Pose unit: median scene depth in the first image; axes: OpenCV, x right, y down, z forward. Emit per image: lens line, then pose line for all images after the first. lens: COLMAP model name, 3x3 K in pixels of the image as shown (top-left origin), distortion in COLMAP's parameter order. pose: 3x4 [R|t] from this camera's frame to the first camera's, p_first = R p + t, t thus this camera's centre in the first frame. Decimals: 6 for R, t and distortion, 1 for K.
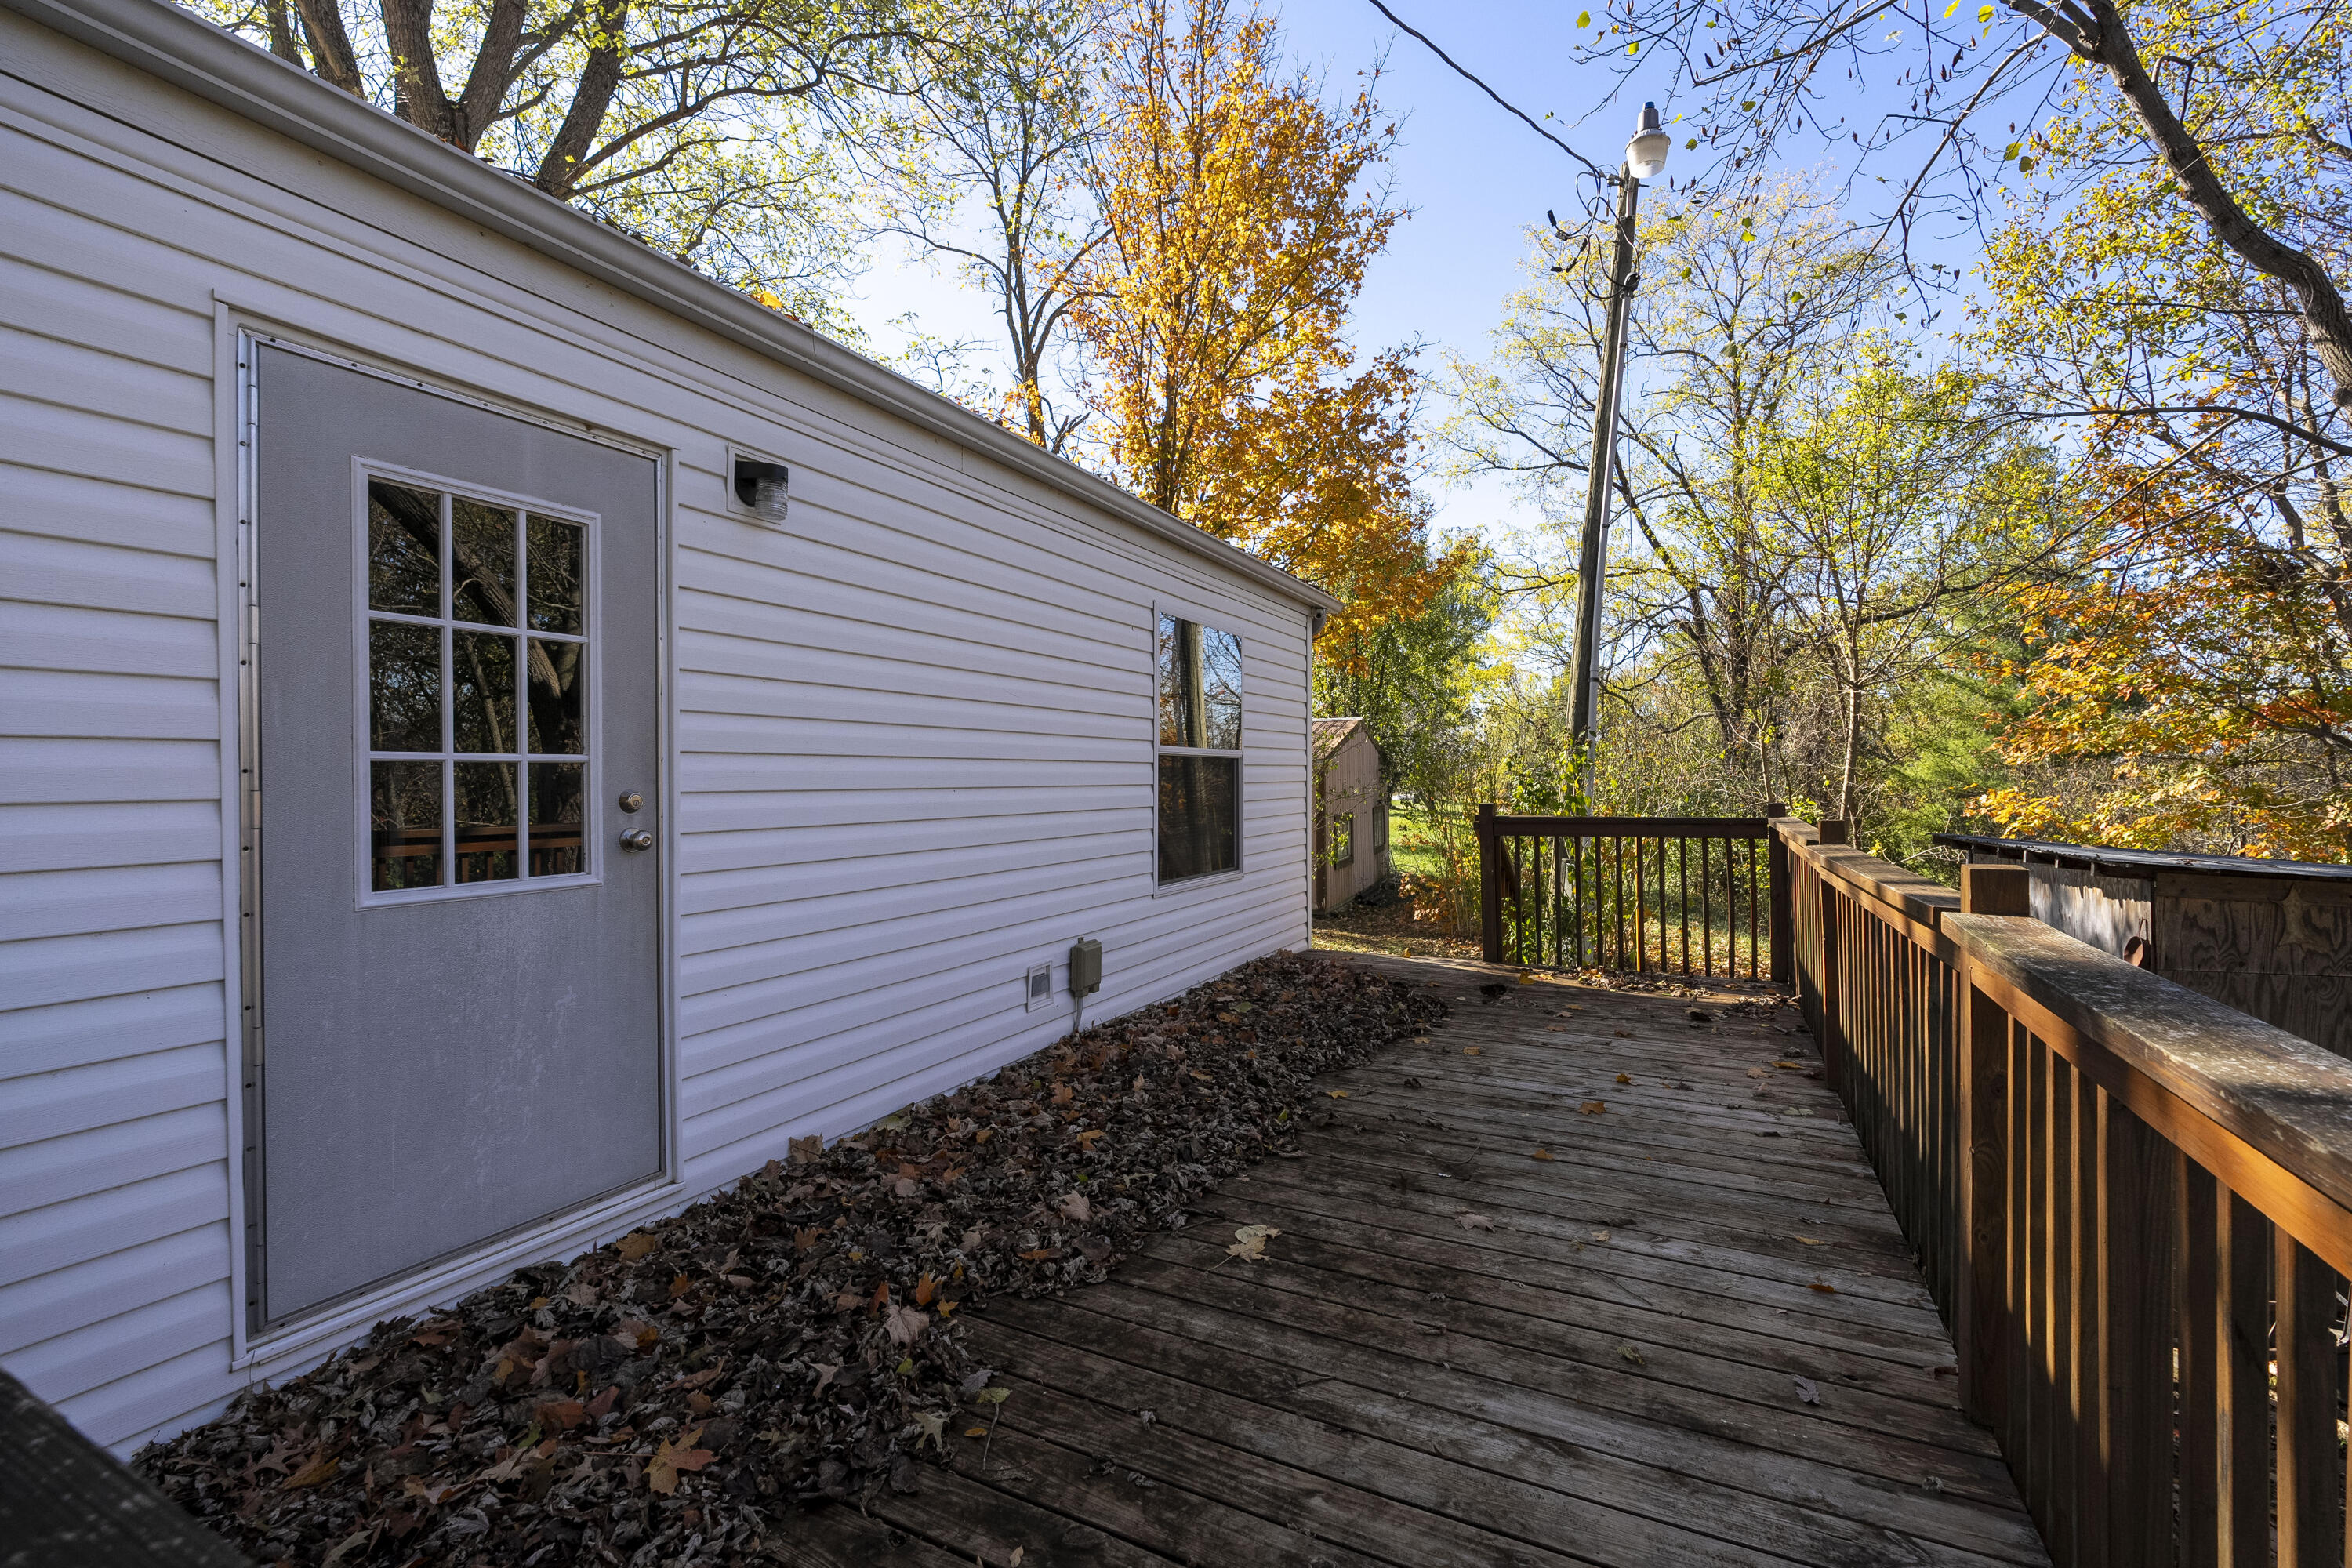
lens RADIAL K [[1021.8, 0, 1185.0], [0, 1021.8, 786.5], [0, 0, 1]] dist [0.001519, -0.001838]
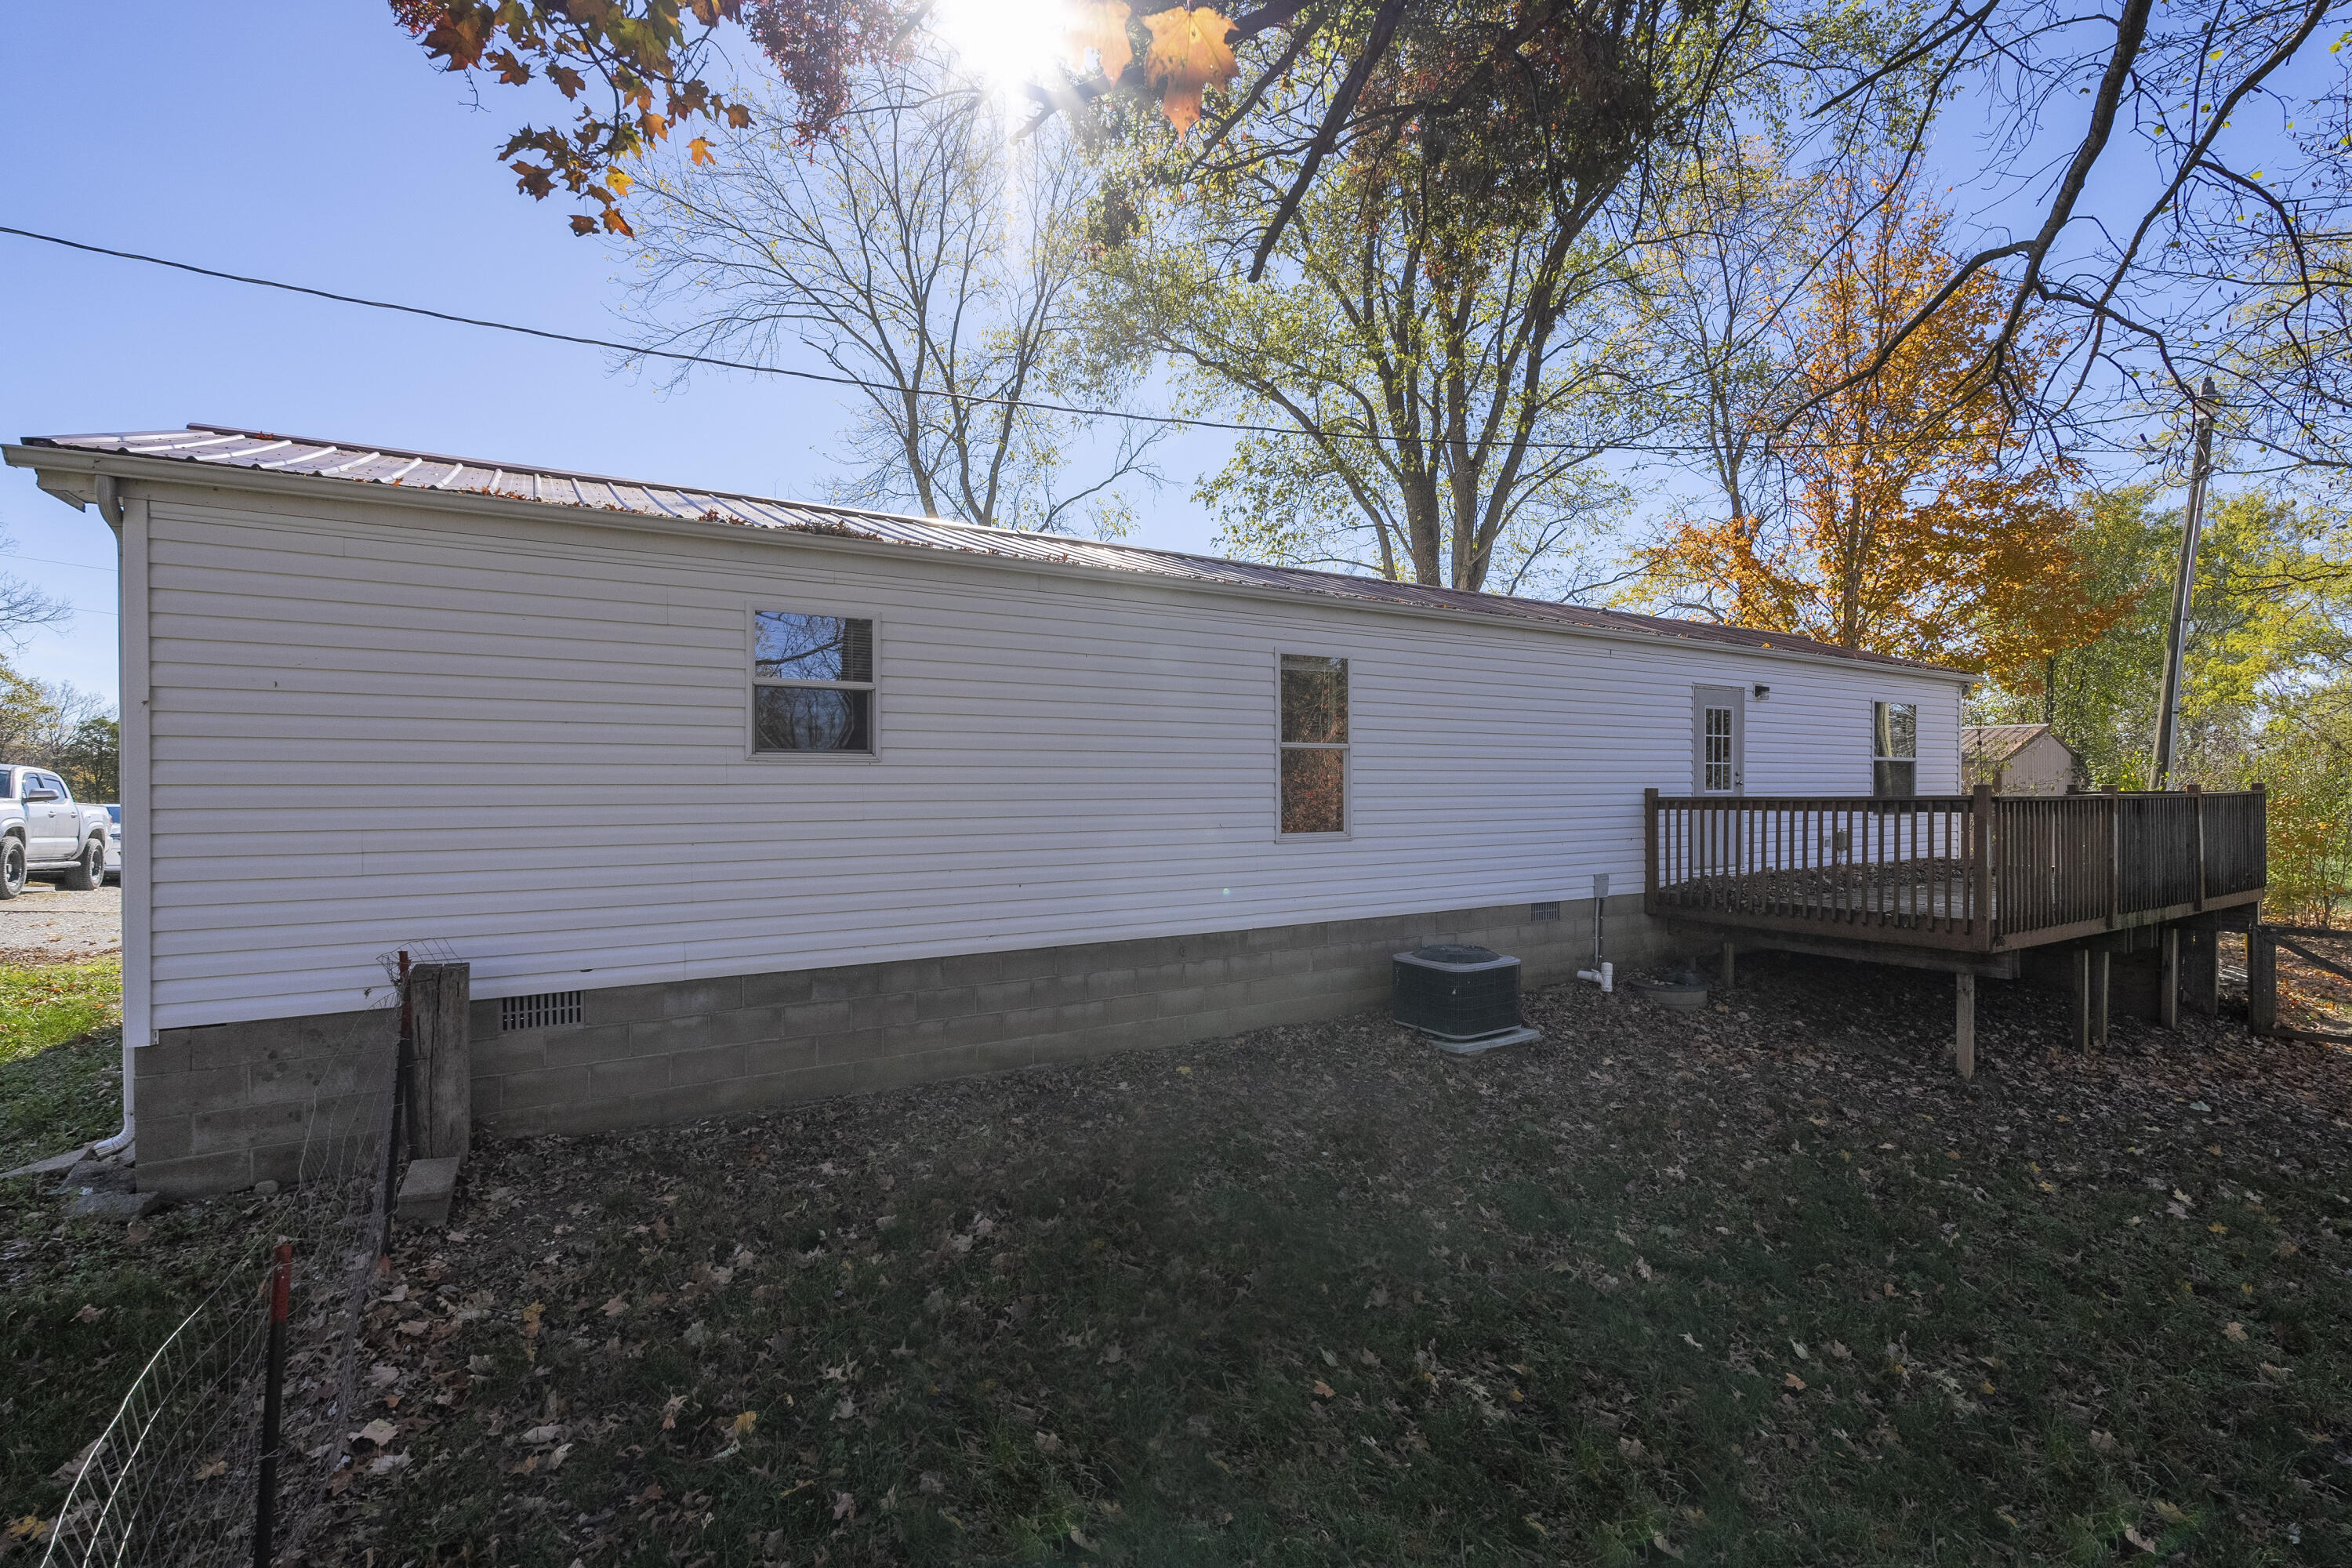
lens RADIAL K [[1021.8, 0, 1194.0], [0, 1021.8, 784.5], [0, 0, 1]] dist [0.001519, -0.001838]
pose [[0.845076, 0.005195, -0.534621, -0.075698], [-0.007870, 0.999965, -0.002724, 0.038157], [0.534588, 0.006509, 0.845087, -1.597615]]
